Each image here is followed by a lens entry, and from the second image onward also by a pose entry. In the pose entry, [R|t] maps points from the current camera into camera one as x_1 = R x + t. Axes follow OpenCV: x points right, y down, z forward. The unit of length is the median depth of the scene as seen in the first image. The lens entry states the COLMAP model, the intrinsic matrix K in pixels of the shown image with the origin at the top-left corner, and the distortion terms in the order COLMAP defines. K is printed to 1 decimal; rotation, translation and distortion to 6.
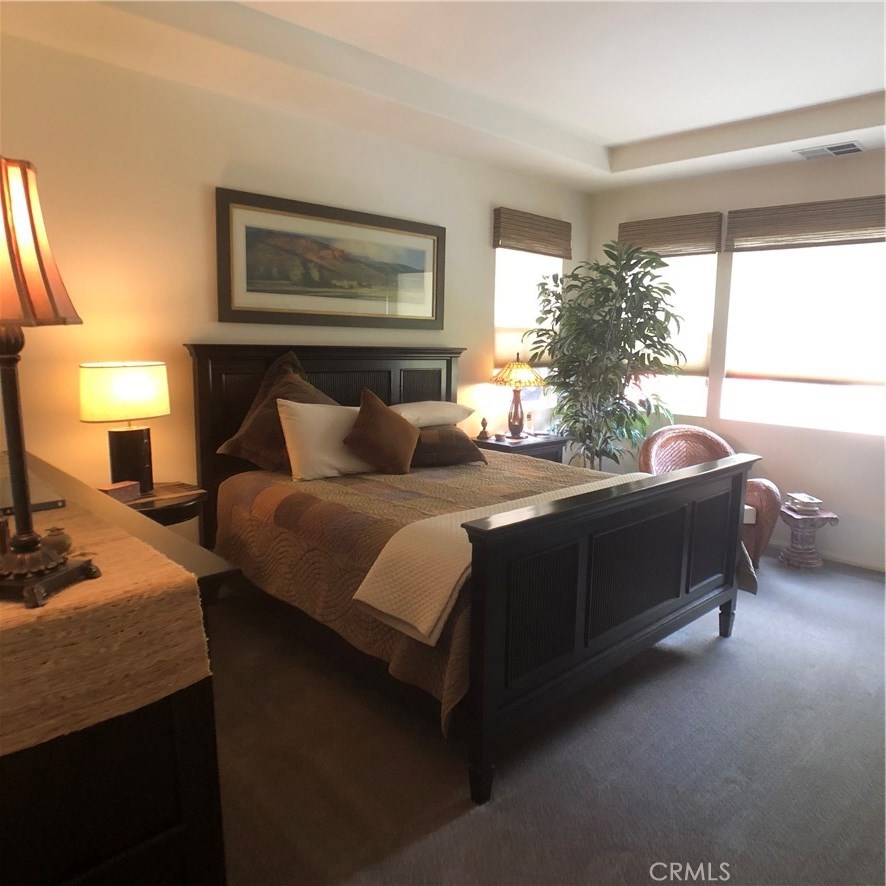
lens RADIAL K [[659.6, 0, 442.9], [0, 659.6, 445.0], [0, 0, 1]] dist [-0.056495, 0.015762]
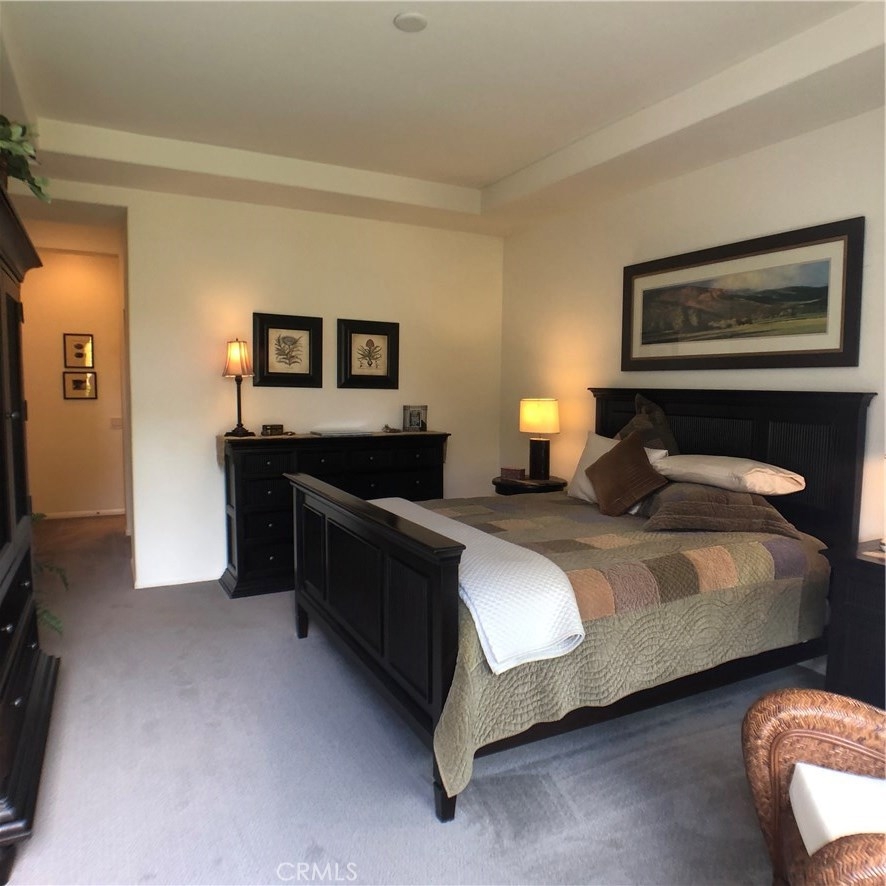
lens RADIAL K [[659.6, 0, 443.1], [0, 659.6, 443.0], [0, 0, 1]] dist [-0.056495, 0.015762]
pose [[-0.273216, 0.068679, -0.959498, 0.899429], [-0.150508, 0.982112, 0.113155, -0.128486], [0.950105, 0.175328, -0.257992, 0.927138]]
